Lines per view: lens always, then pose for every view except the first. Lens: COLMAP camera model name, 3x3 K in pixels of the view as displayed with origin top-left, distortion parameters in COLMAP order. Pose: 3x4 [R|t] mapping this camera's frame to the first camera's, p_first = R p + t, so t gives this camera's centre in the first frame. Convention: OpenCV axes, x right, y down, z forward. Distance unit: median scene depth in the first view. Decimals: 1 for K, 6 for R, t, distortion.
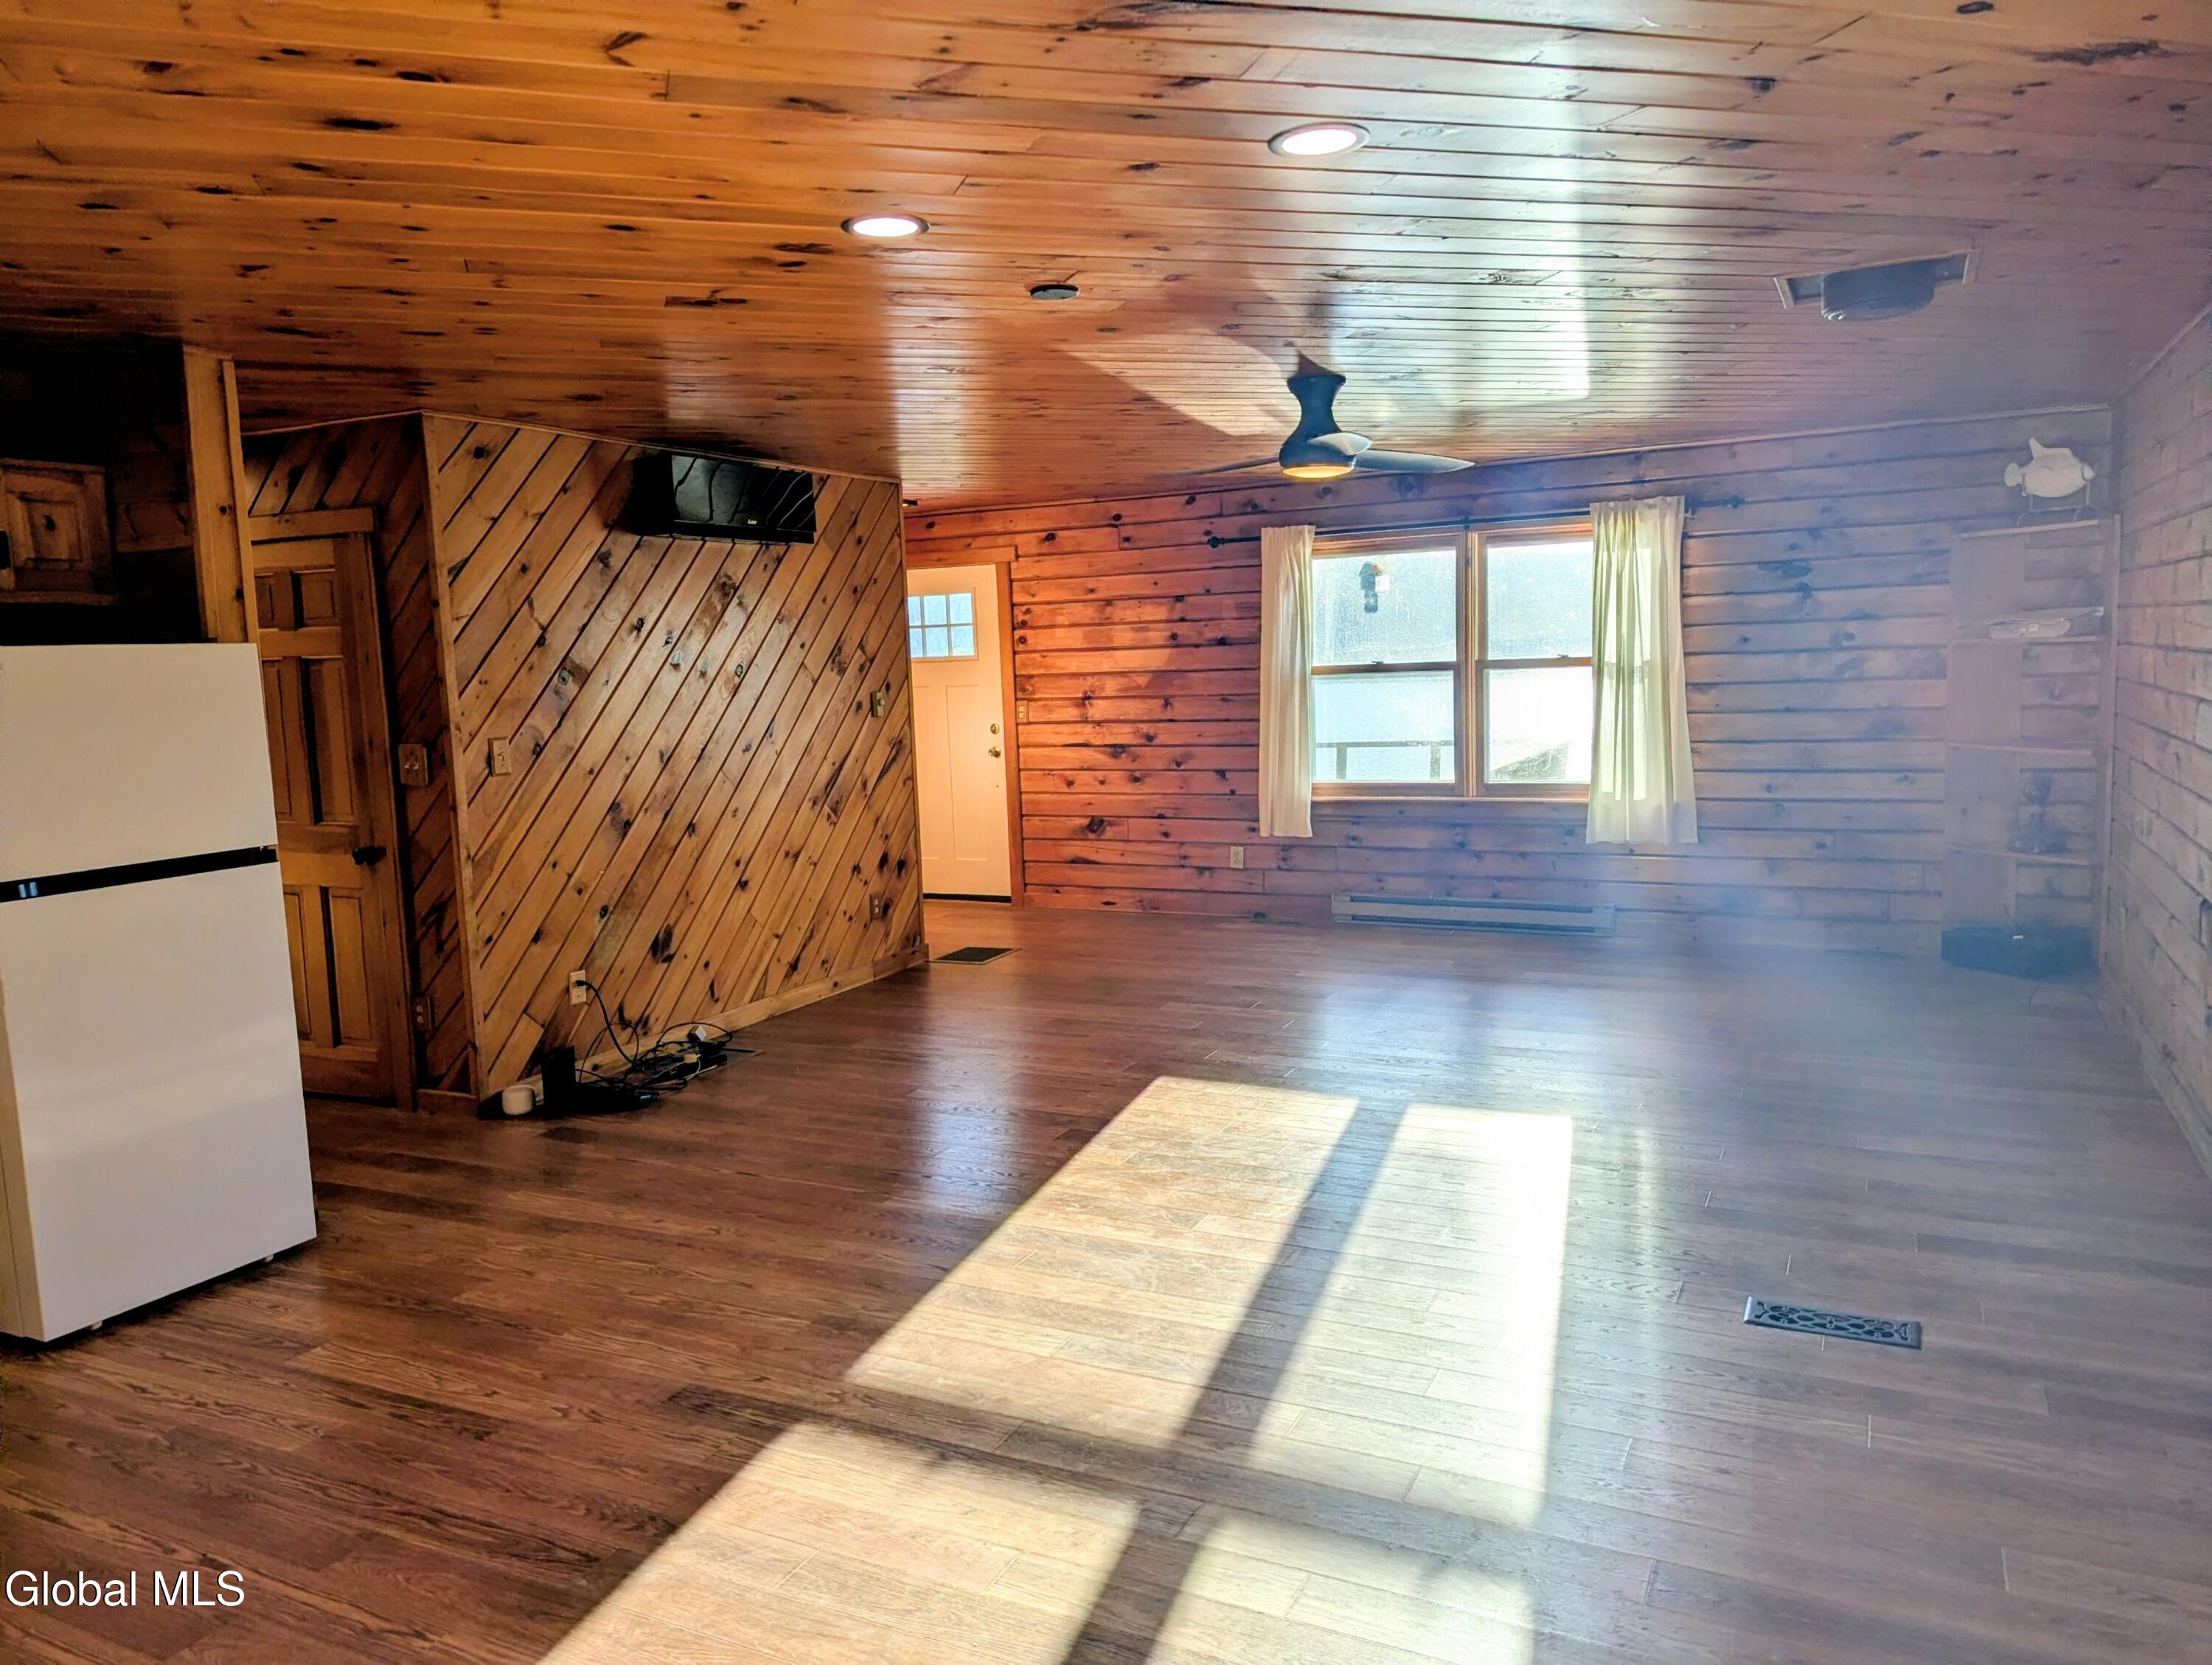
lens RADIAL K [[1536.5, 0, 1106.0], [0, 1536.5, 832.5], [0, 0, 1]] dist [0.001228, 0.001733]
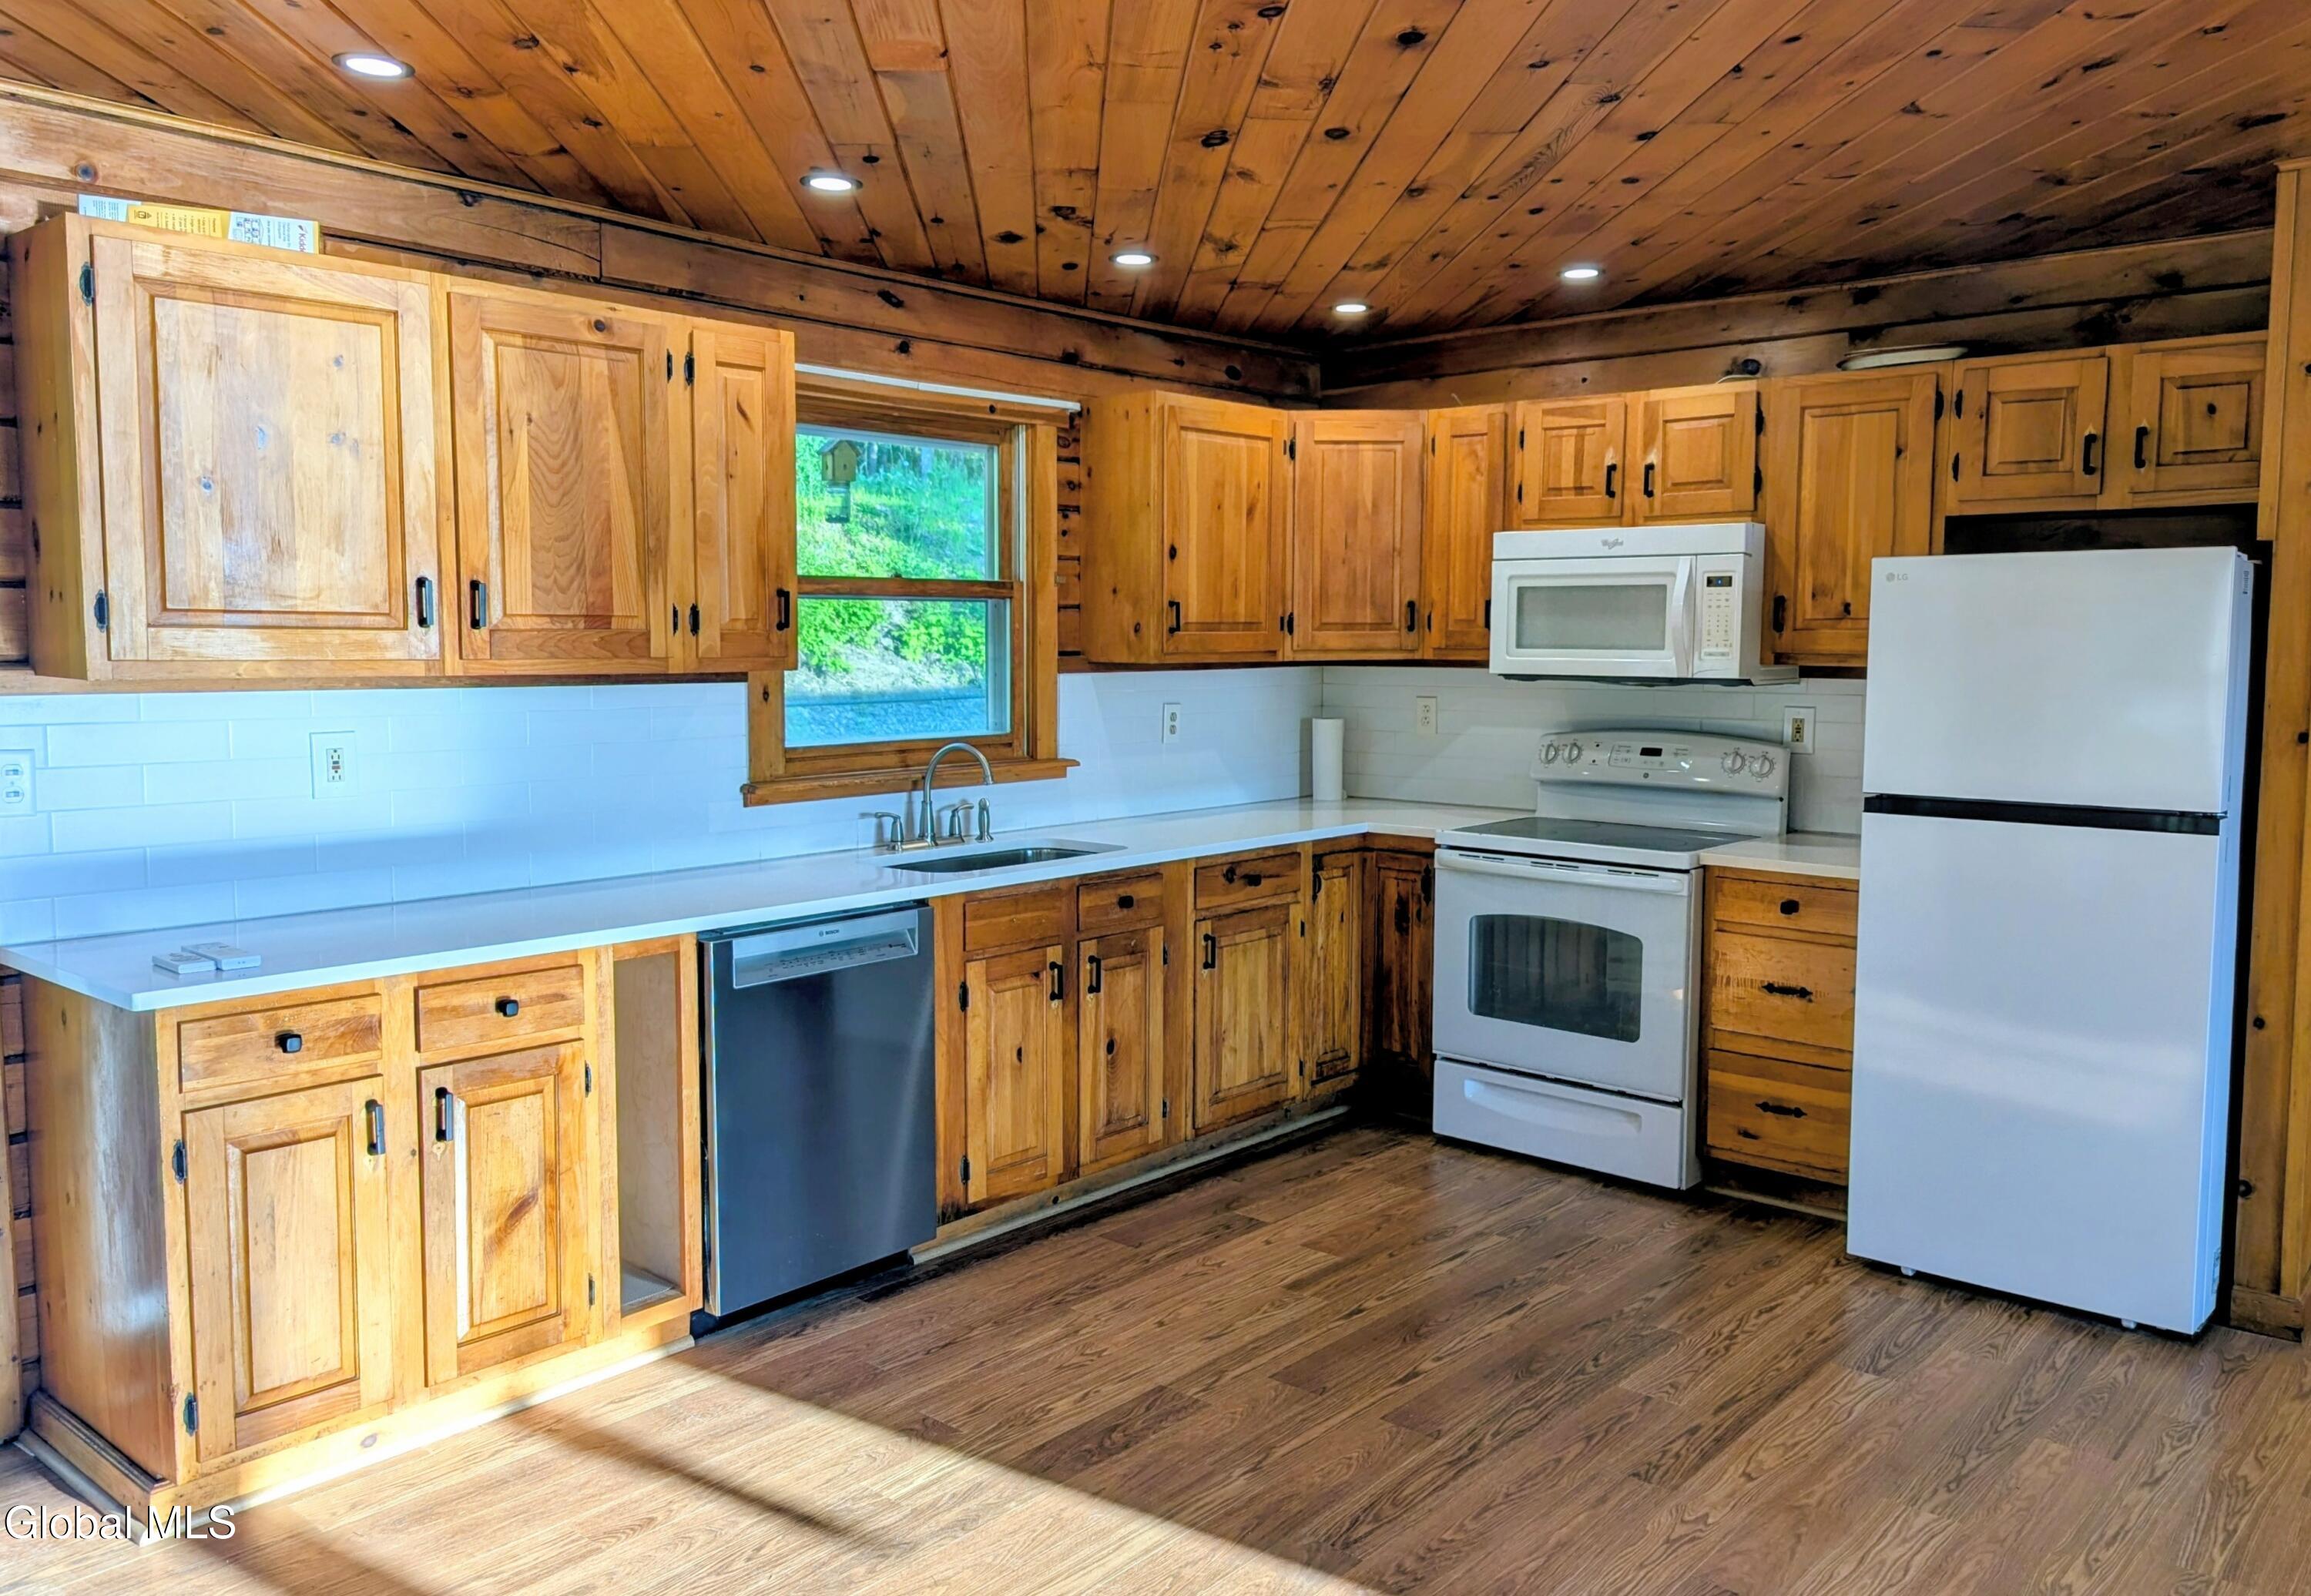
lens RADIAL K [[1744.7, 0, 1155.1], [0, 1744.7, 767.4], [0, 0, 1]] dist [0.085619, -0.000433]
pose [[-0.261056, 0.115325, -0.958410, 0.471548], [-0.085424, 0.986183, 0.141935, -0.101669], [0.961536, 0.118924, -0.247598, 0.742857]]
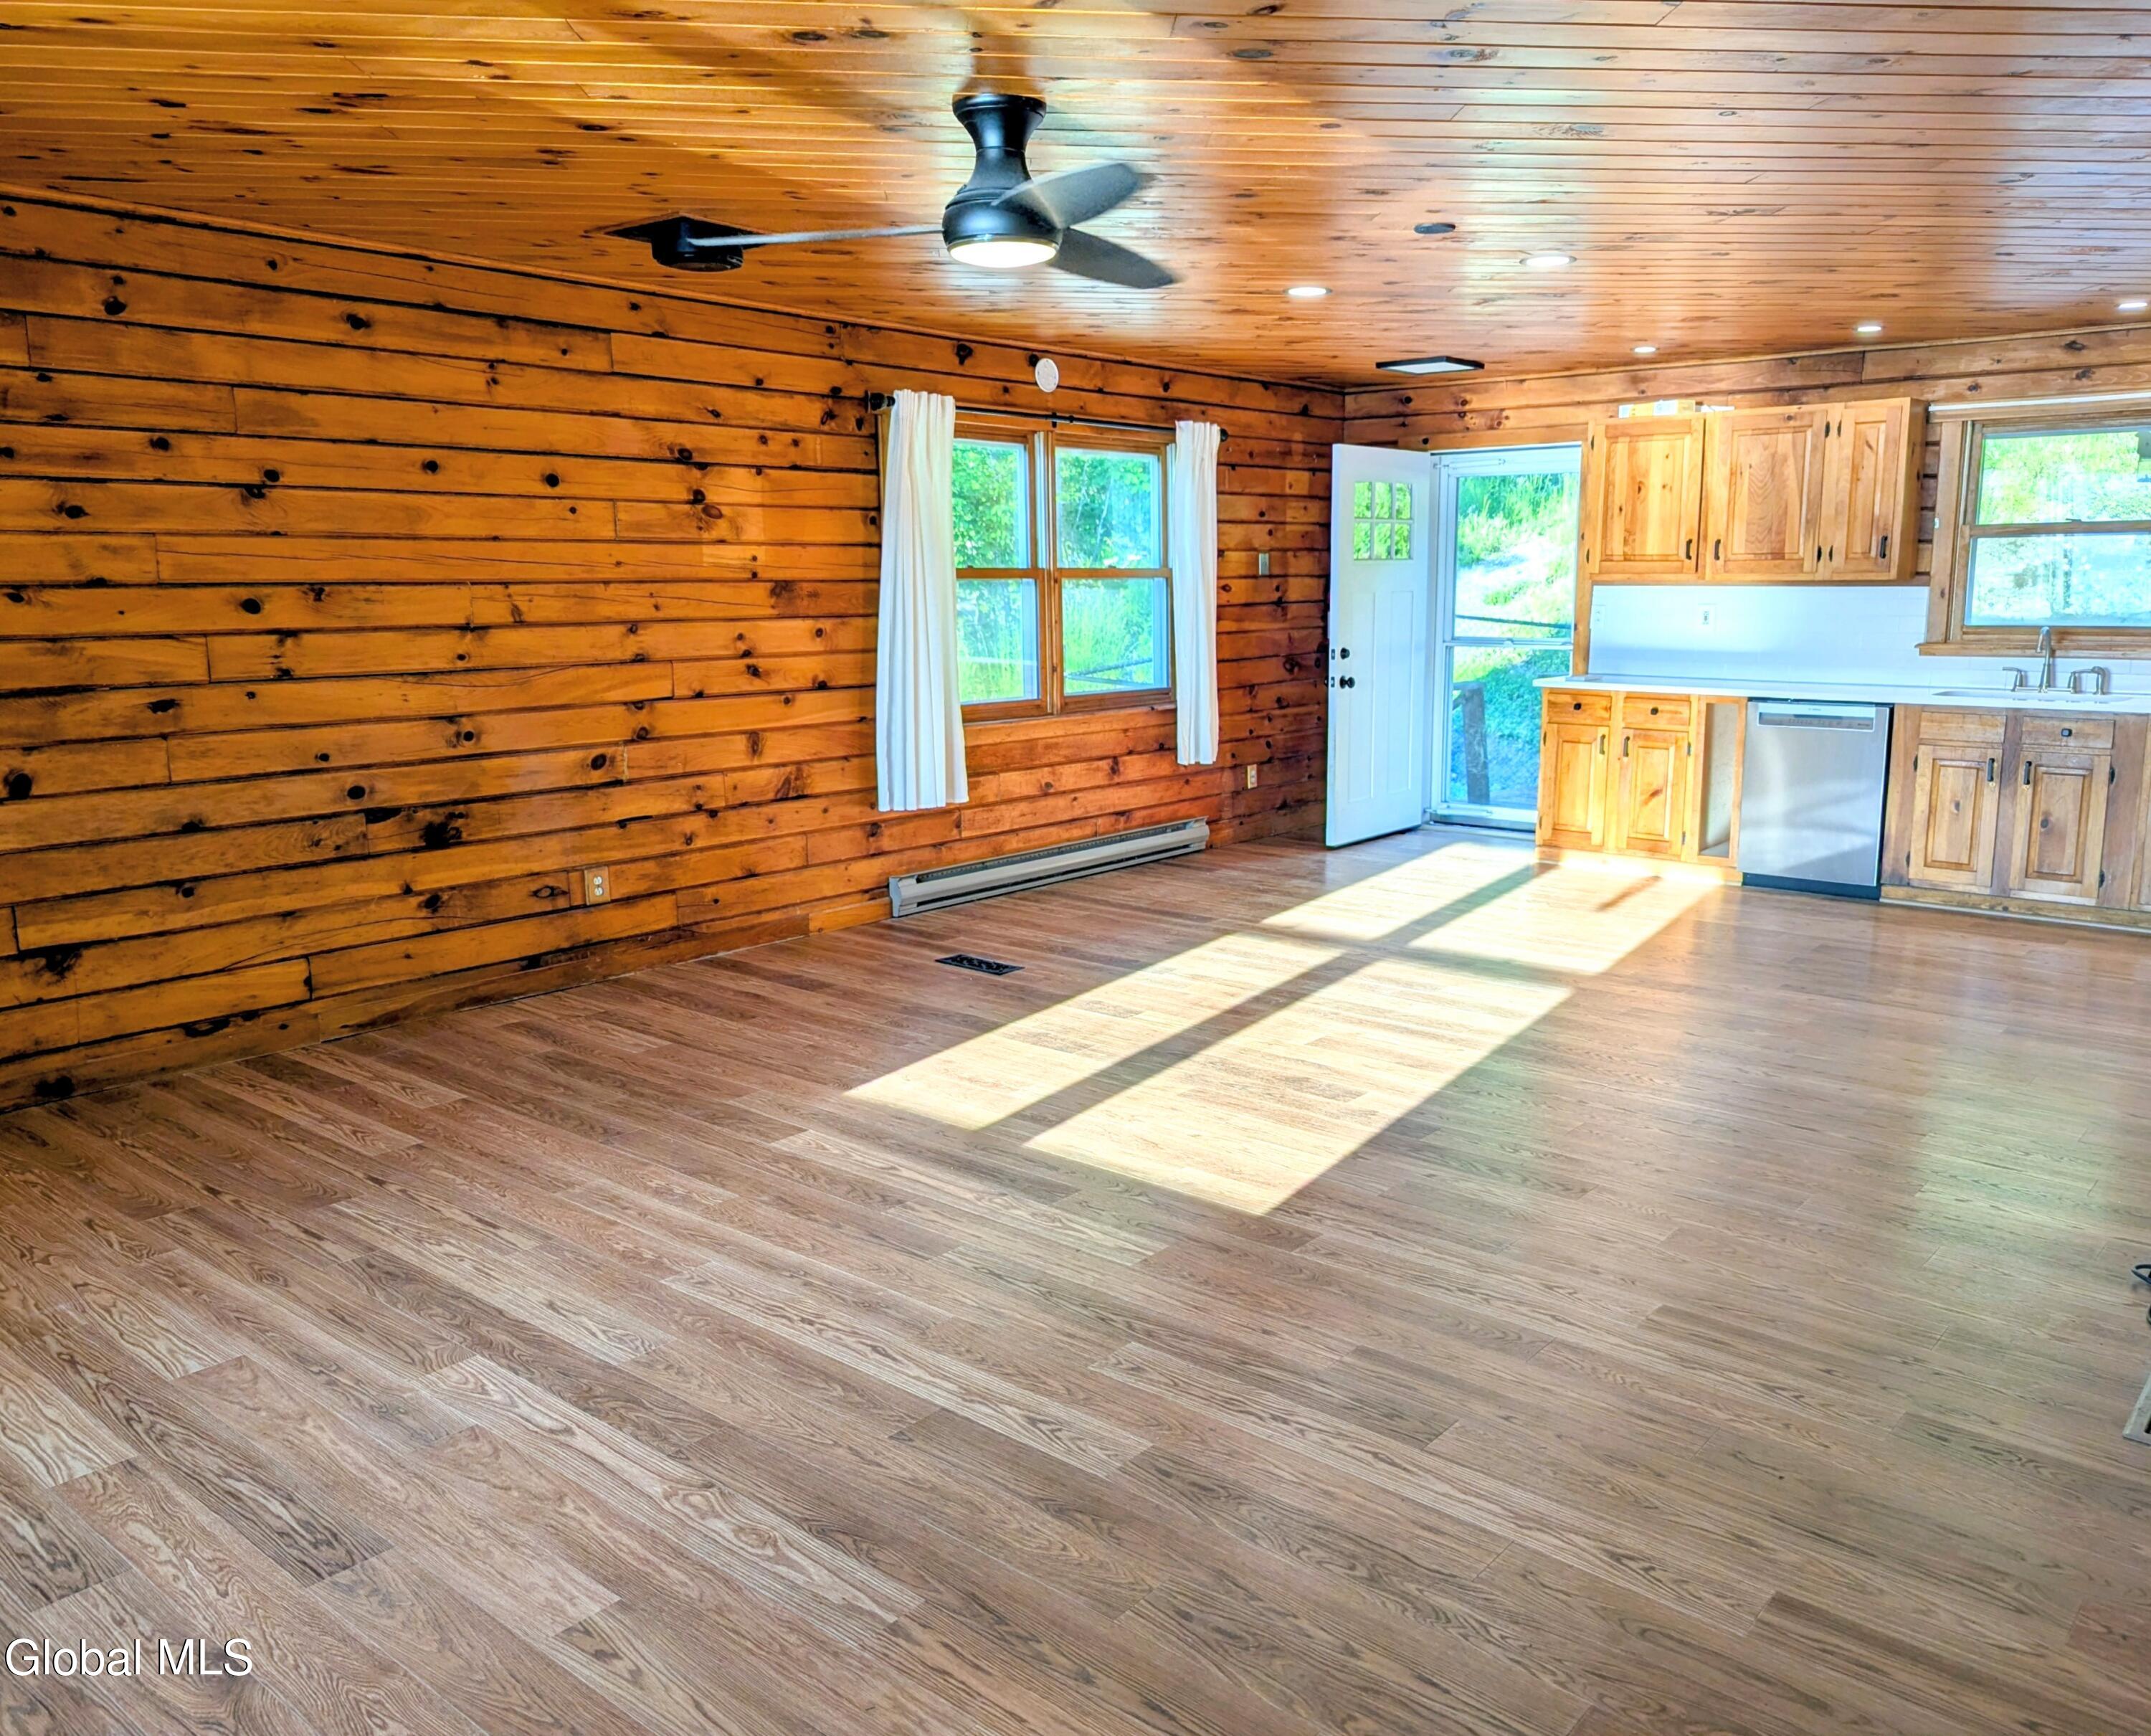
lens RADIAL K [[1650.0, 0, 1075.5], [0, 1650.0, 868.0], [0, 0, 1]] dist [0.003549, 0.000775]
pose [[-0.967077, 0.005073, 0.254433, -0.093223], [0.073637, 0.962609, 0.260694, -0.239398], [-0.243597, 0.270847, -0.931291, 2.403750]]
